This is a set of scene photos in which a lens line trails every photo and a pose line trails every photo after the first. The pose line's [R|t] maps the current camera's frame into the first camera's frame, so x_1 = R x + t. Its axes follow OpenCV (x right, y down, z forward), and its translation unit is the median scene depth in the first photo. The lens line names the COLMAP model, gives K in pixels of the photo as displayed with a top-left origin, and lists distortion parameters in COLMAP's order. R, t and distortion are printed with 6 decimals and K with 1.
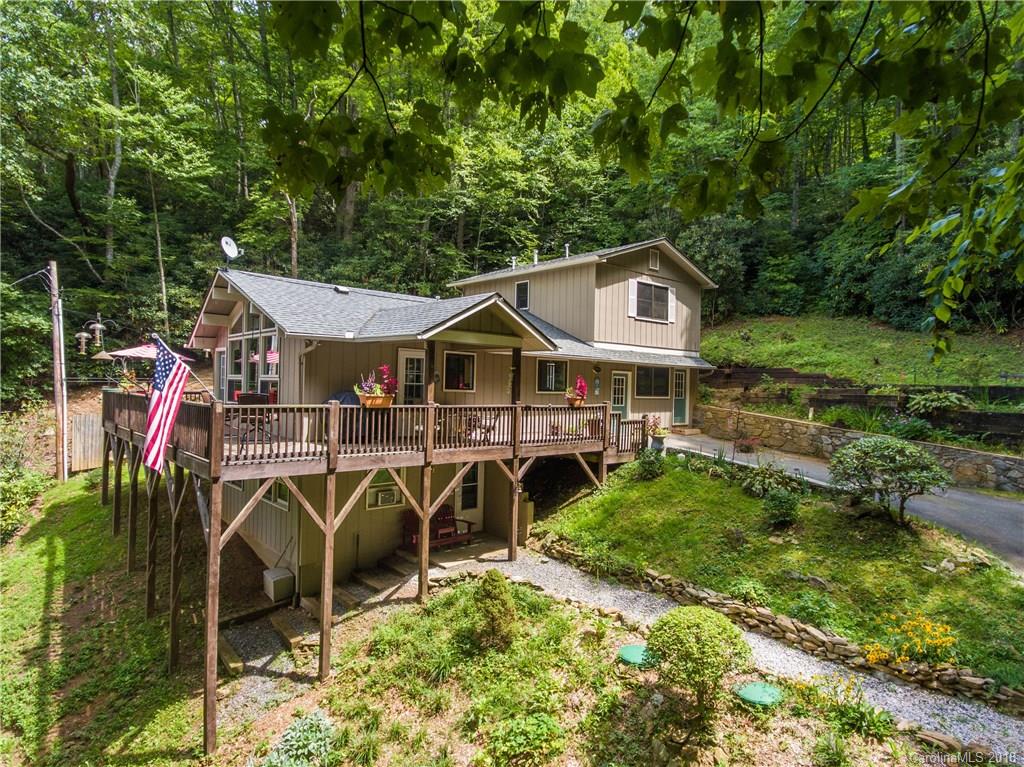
lens RADIAL K [[595.3, 0, 510.5], [0, 595.3, 383.1], [0, 0, 1]] dist [-0.003907, -0.001555]
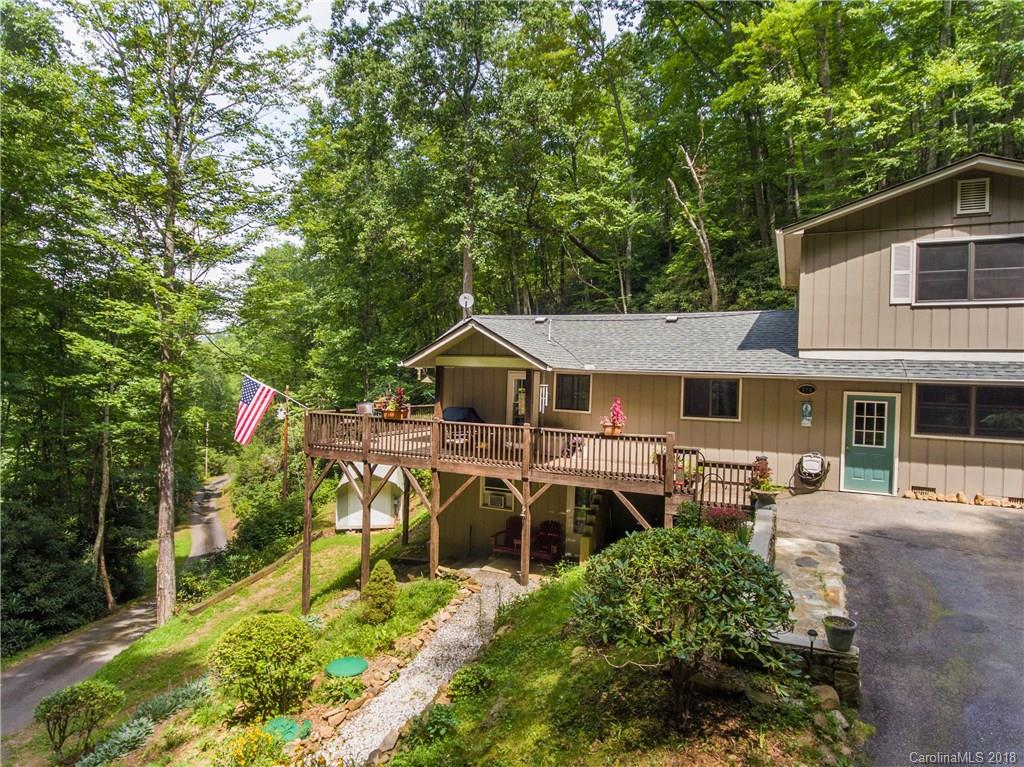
lens RADIAL K [[595.3, 0, 512.7], [0, 595.3, 384.1], [0, 0, 1]] dist [-0.003907, -0.001555]
pose [[0.408950, -0.002219, -0.912554, 0.598905], [-0.017464, 0.999795, -0.010257, -0.015517], [0.912390, 0.020132, 0.408828, 0.385706]]
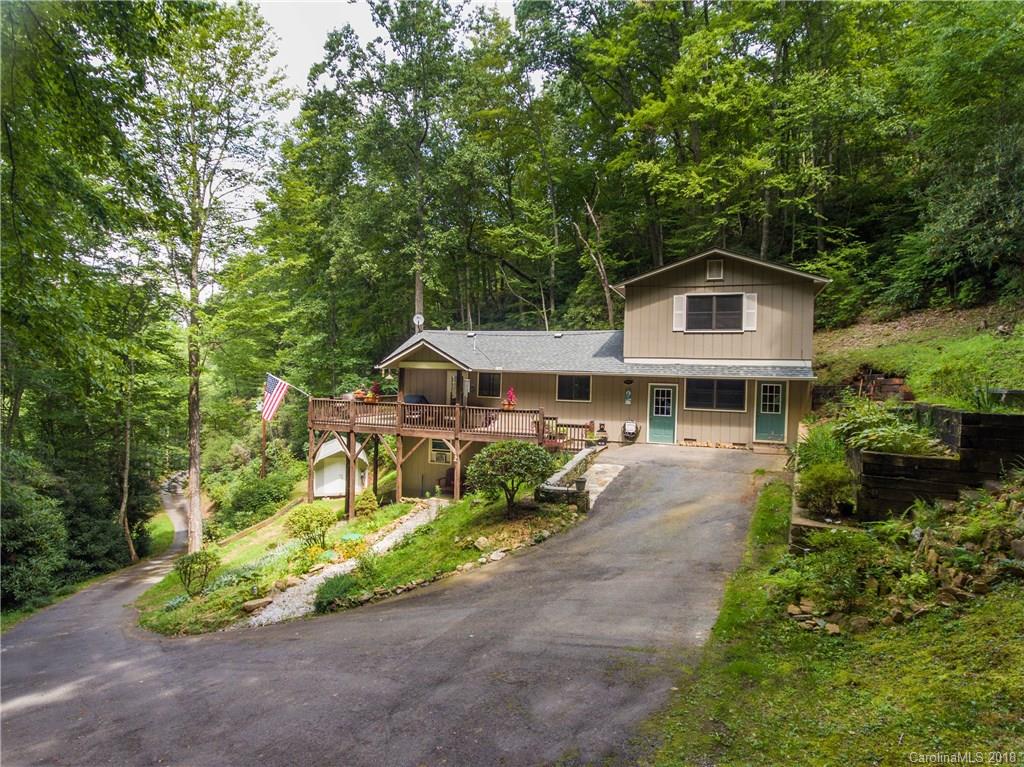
lens RADIAL K [[595.3, 0, 513.4], [0, 595.3, 385.2], [0, 0, 1]] dist [-0.003907, -0.001555]
pose [[0.482309, 0.002804, -0.875997, 0.974973], [-0.012613, 0.999913, -0.003744, -0.009423], [0.875910, 0.012855, 0.482303, 0.247720]]
